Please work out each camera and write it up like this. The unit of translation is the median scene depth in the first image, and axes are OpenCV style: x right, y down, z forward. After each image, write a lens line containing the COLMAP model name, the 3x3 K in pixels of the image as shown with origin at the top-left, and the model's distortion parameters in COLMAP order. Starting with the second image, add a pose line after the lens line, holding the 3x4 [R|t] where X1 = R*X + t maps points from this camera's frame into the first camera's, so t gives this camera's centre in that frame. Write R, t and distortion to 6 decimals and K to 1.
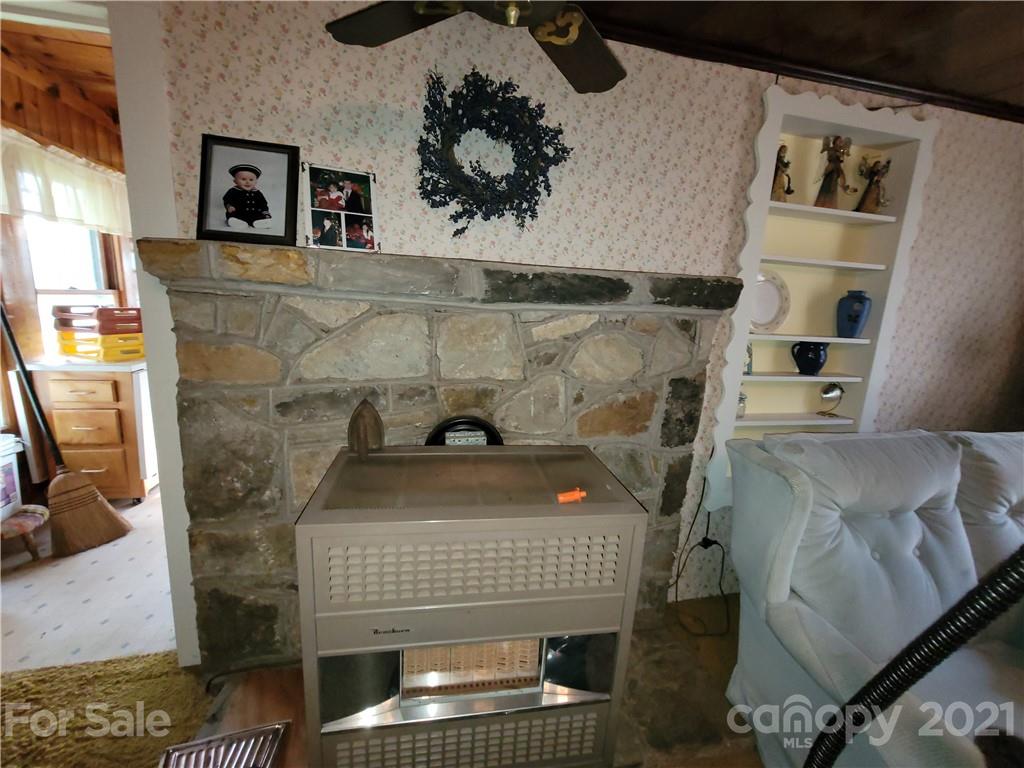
lens RADIAL K [[420.1, 0, 511.6], [0, 420.1, 388.1], [0, 0, 1]] dist [-0.004814, 0.000135]
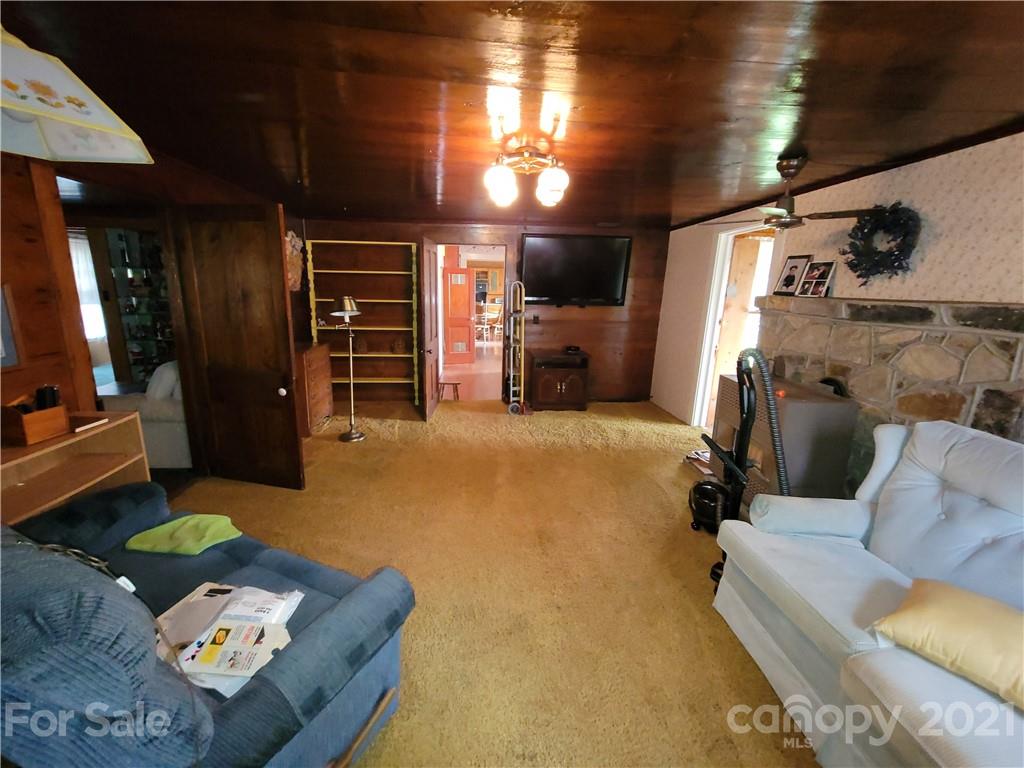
lens RADIAL K [[420.1, 0, 509.2], [0, 420.1, 380.4], [0, 0, 1]] dist [-0.004814, 0.000135]
pose [[-0.145753, 0.166571, -0.975198, 1.958614], [-0.229004, 0.953272, 0.197053, 0.036804], [0.962452, 0.252046, -0.100797, -0.230554]]
